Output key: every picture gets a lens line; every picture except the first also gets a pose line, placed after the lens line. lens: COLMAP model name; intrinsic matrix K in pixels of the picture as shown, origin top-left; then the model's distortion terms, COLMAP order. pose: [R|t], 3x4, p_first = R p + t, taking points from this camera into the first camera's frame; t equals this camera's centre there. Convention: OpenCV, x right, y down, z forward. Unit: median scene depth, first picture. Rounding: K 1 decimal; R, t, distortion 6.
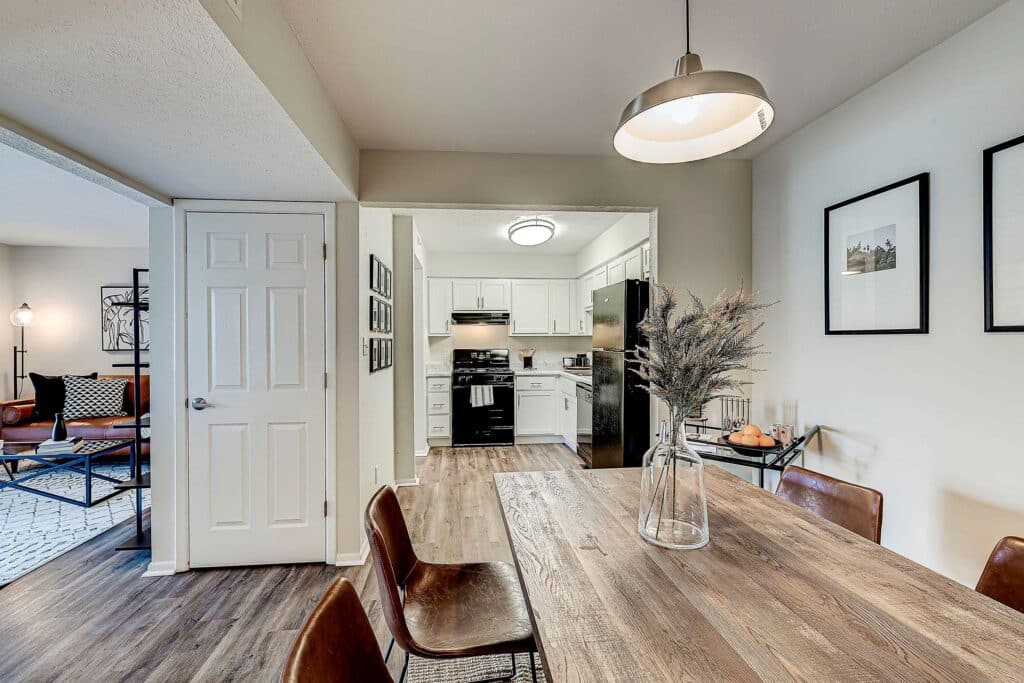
lens RADIAL K [[437.7, 0, 503.9], [0, 437.7, 341.0], [0, 0, 1]] dist [-0.002014, -0.000956]
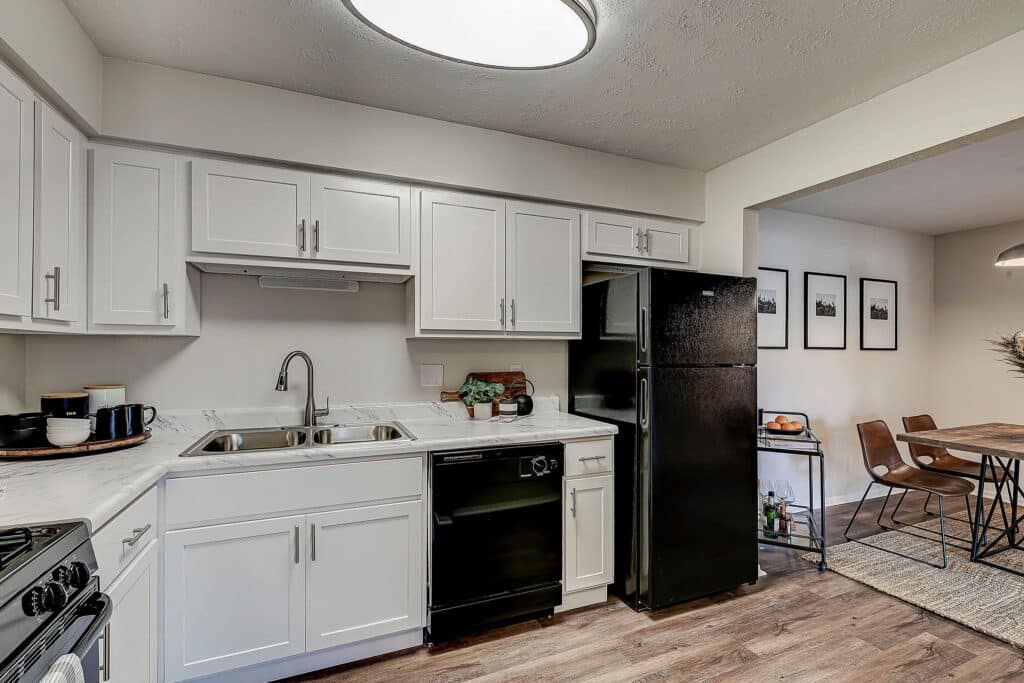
lens RADIAL K [[449.6, 0, 504.6], [0, 449.6, 346.8], [0, 0, 1]] dist [-0.001439, -0.001593]
pose [[-0.274625, 0.010772, 0.961491, -0.238072], [-0.002527, 0.999926, -0.011925, -0.000517], [-0.961548, -0.005705, -0.274577, 1.000041]]
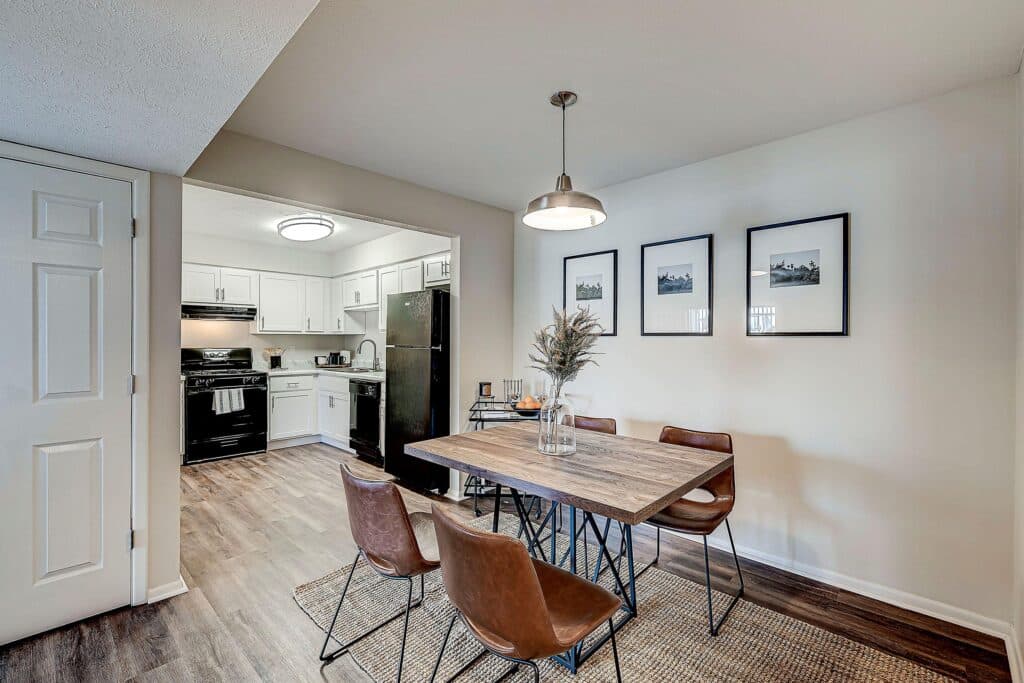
lens RADIAL K [[437.7, 0, 514.0], [0, 437.7, 338.9], [0, 0, 1]] dist [-0.002014, -0.000956]
pose [[0.761725, 0.007691, 0.647854, -0.203289], [-0.004814, 0.999969, -0.006211, 0.003435], [-0.647882, 0.001612, 0.761739, -0.048033]]
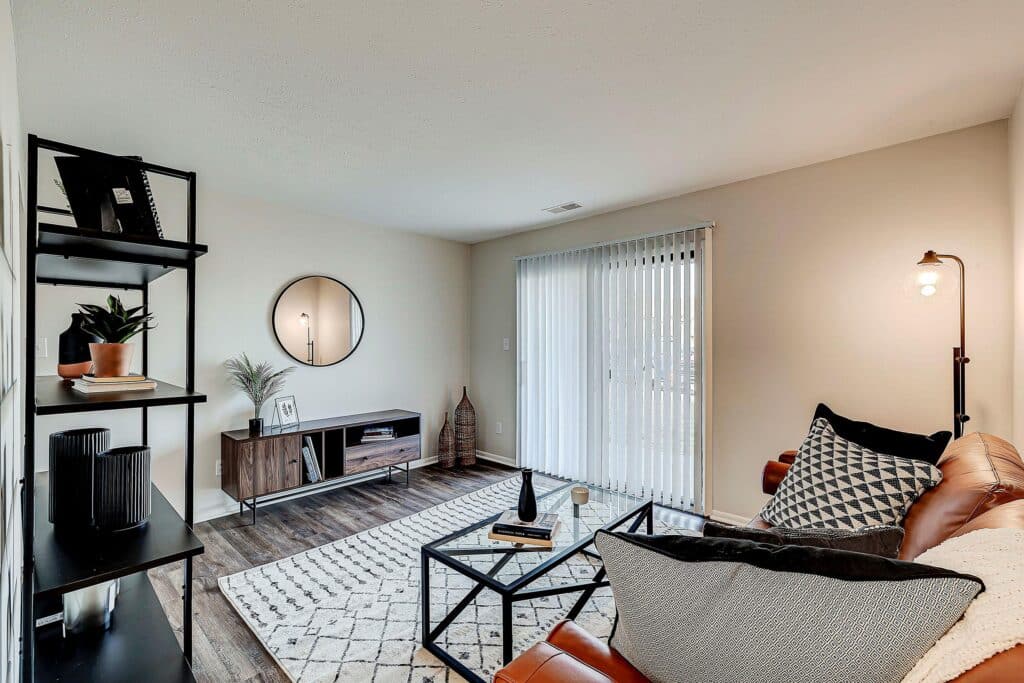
lens RADIAL K [[437.7, 0, 534.2], [0, 437.7, 344.9], [0, 0, 1]] dist [-0.002014, -0.000956]
pose [[-0.746428, 0.011390, -0.665368, -0.484462], [0.006634, 0.999931, 0.009675, 0.002083], [0.665433, 0.002808, -0.746452, 1.042450]]
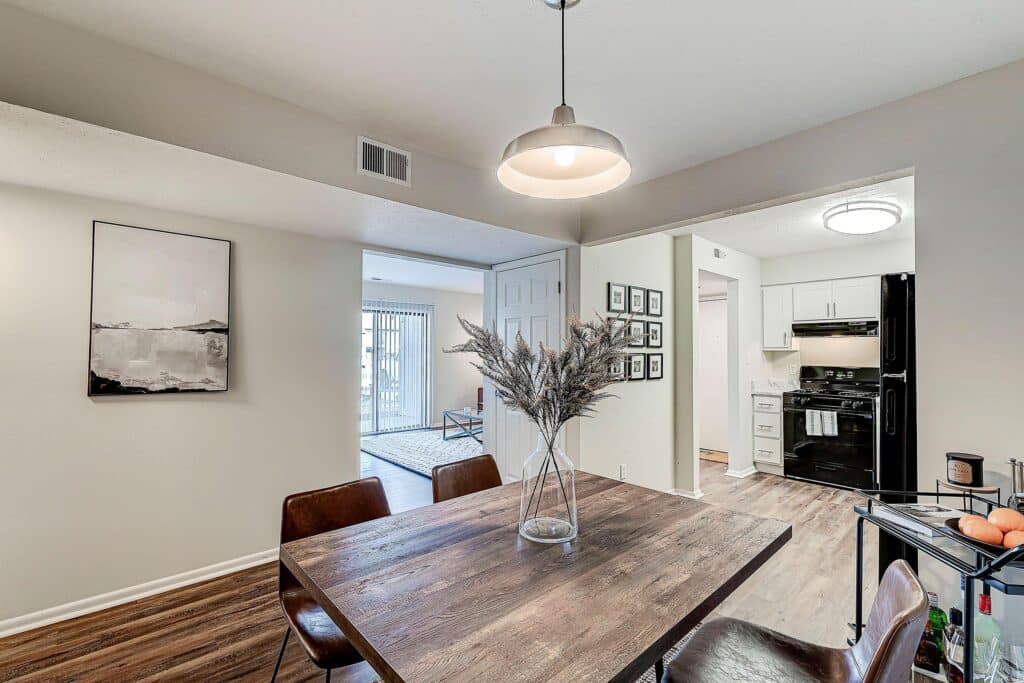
lens RADIAL K [[437.7, 0, 525.6], [0, 437.7, 345.4], [0, 0, 1]] dist [-0.002014, -0.000956]
pose [[0.609428, -0.002616, -0.792837, 0.292119], [-0.010963, 0.999871, -0.011726, -0.006248], [0.792766, 0.015838, 0.609320, 0.058619]]
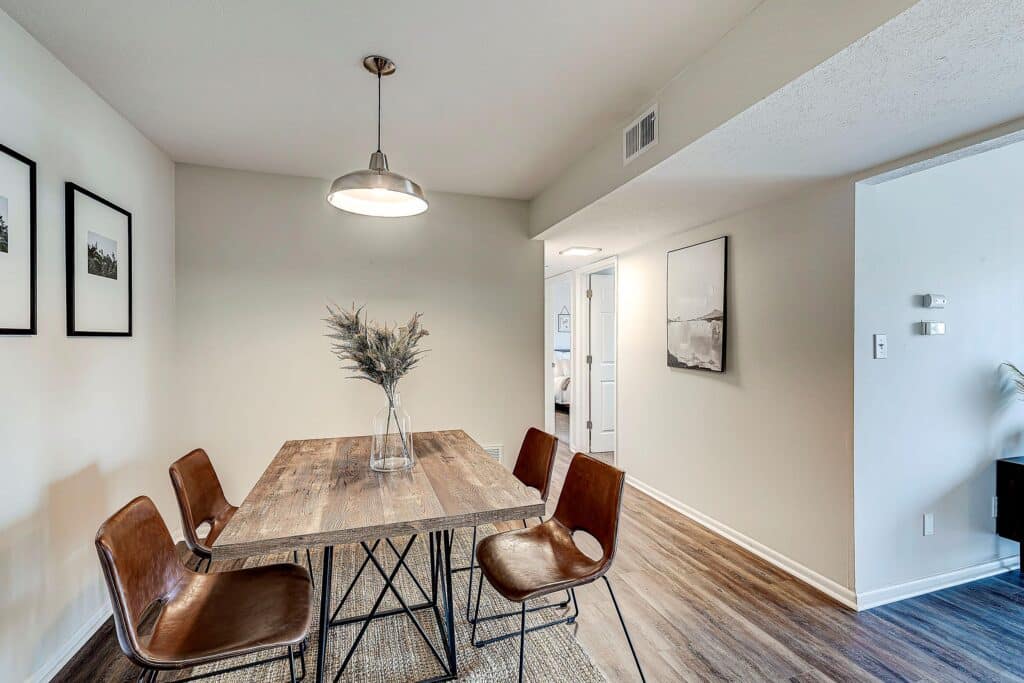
lens RADIAL K [[449.6, 0, 495.1], [0, 449.6, 339.3], [0, 0, 1]] dist [-0.001439, -0.001593]
pose [[-0.979407, 0.004512, -0.201847, 0.080526], [0.002505, 0.999945, 0.010198, -0.005174], [0.201882, 0.009483, -0.979364, 0.614207]]
